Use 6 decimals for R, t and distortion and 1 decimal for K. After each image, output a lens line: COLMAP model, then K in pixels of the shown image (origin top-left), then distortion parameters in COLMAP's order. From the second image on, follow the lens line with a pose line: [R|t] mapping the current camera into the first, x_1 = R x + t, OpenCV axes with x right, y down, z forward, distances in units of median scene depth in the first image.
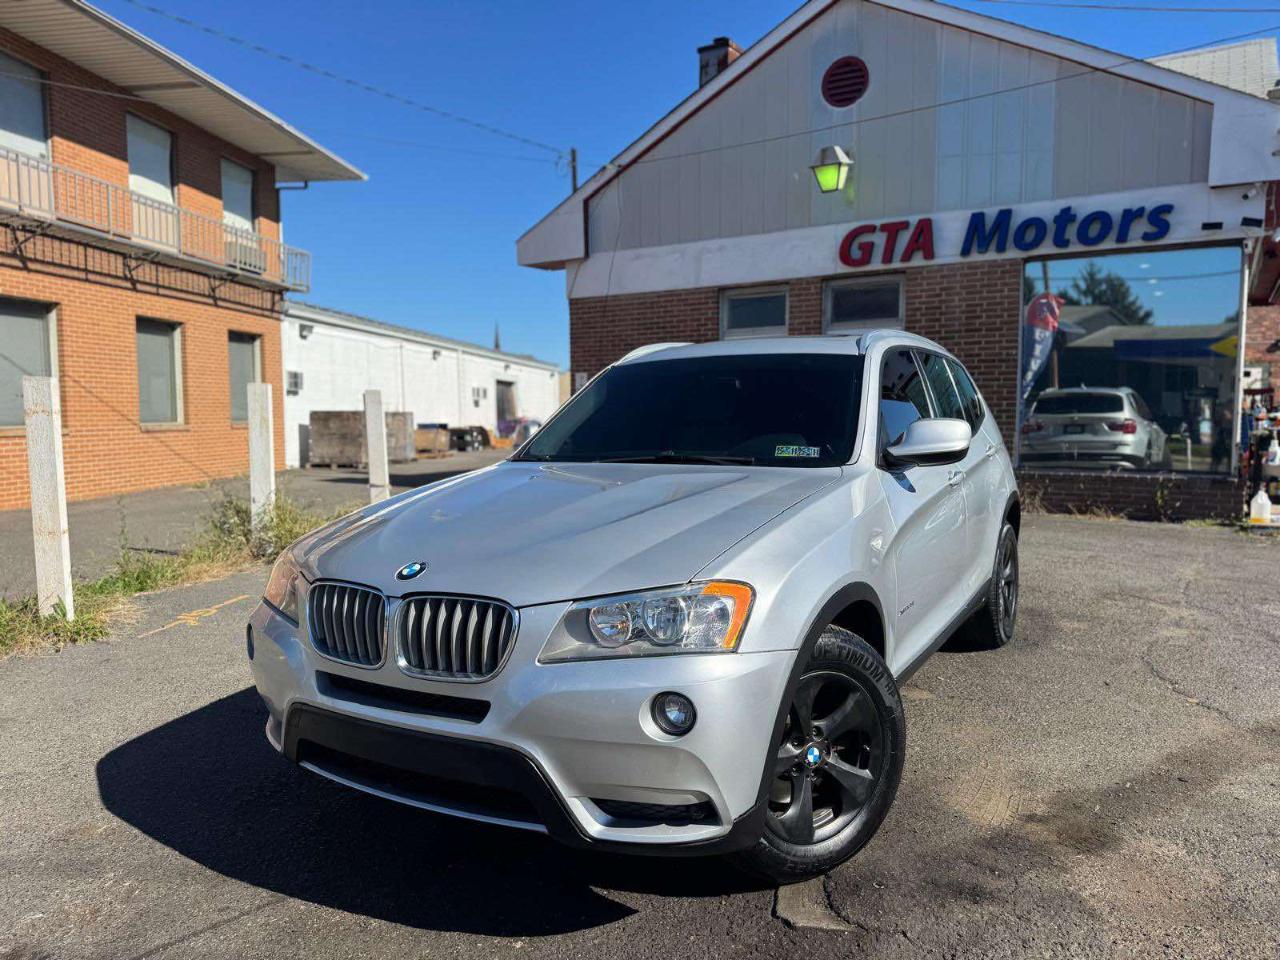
lens RADIAL K [[885.3, 0, 639.3], [0, 885.3, 481.6], [0, 0, 1]] dist [0.037338, -0.059353]
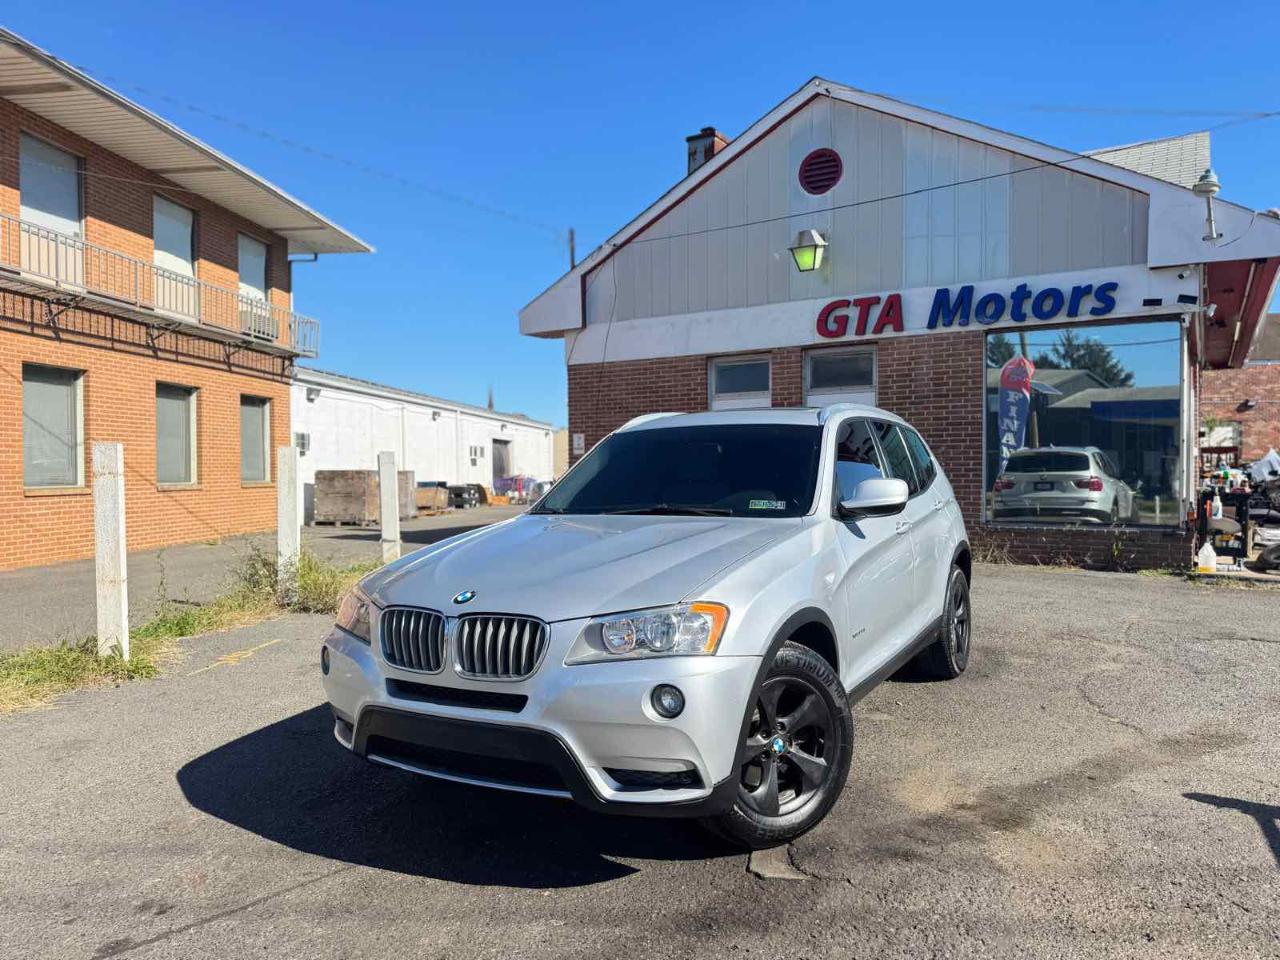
lens RADIAL K [[885.3, 0, 639.4], [0, 885.3, 479.3], [0, 0, 1]] dist [0.037338, -0.059353]
pose [[0.999956, -0.002579, 0.009007, -0.003039], [0.003183, 0.997694, -0.067792, 0.004111], [-0.008811, 0.067817, 0.997659, -0.072788]]
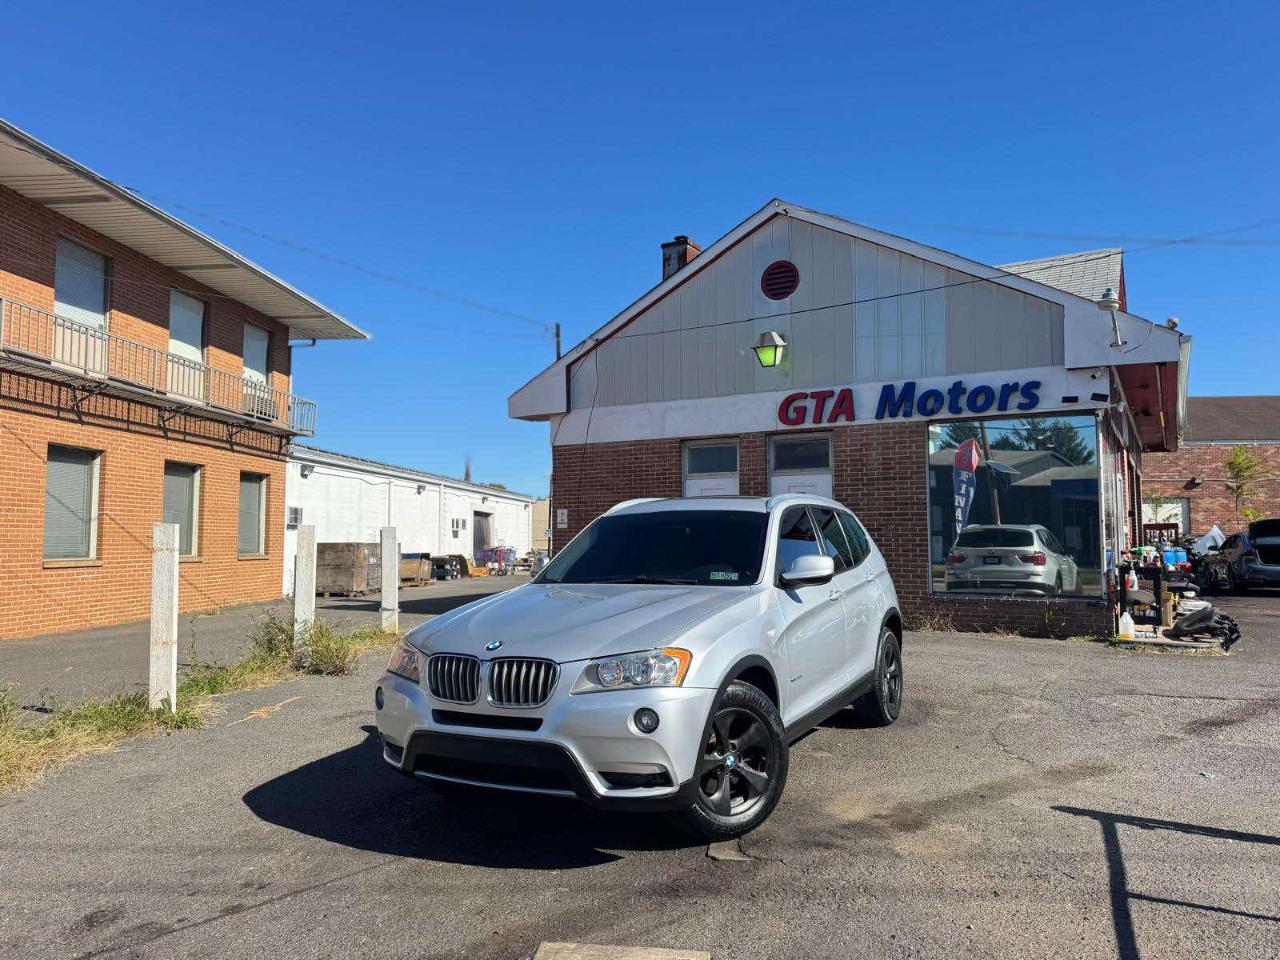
lens RADIAL K [[885.3, 0, 635.2], [0, 885.3, 471.9], [0, 0, 1]] dist [0.037338, -0.059353]
pose [[0.999509, 0.002529, 0.031229, -0.008819], [0.002387, 0.987694, -0.156383, 0.008738], [-0.031240, 0.156381, 0.987203, -0.183965]]
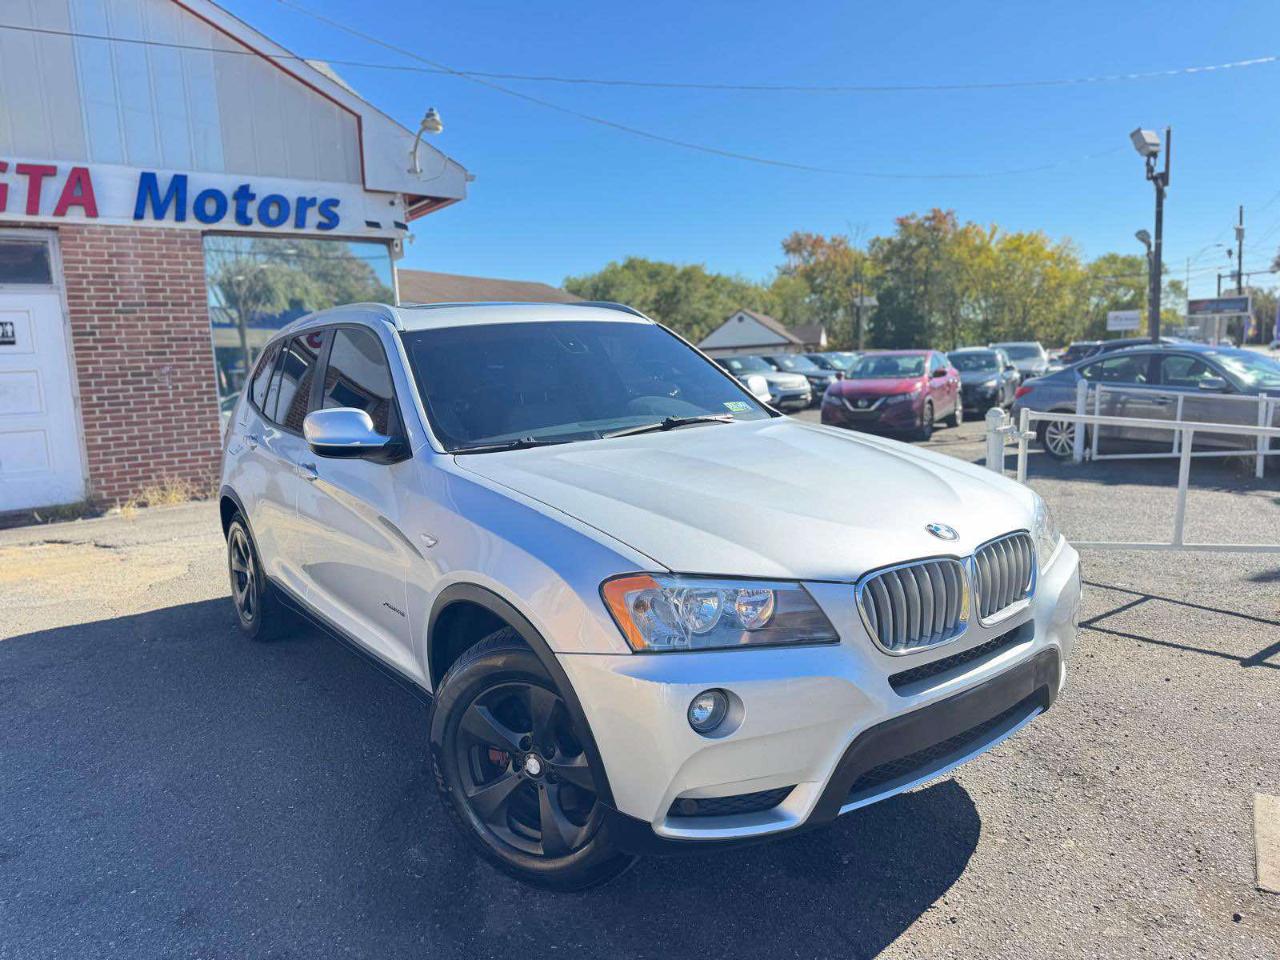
lens RADIAL K [[885.3, 0, 642.8], [0, 885.3, 492.6], [0, 0, 1]] dist [0.037338, -0.059353]
pose [[0.367075, -0.145311, 0.918771, -0.303550], [0.121164, 0.986777, 0.107658, -0.020240], [-0.922266, 0.071804, 0.379828, 0.221983]]
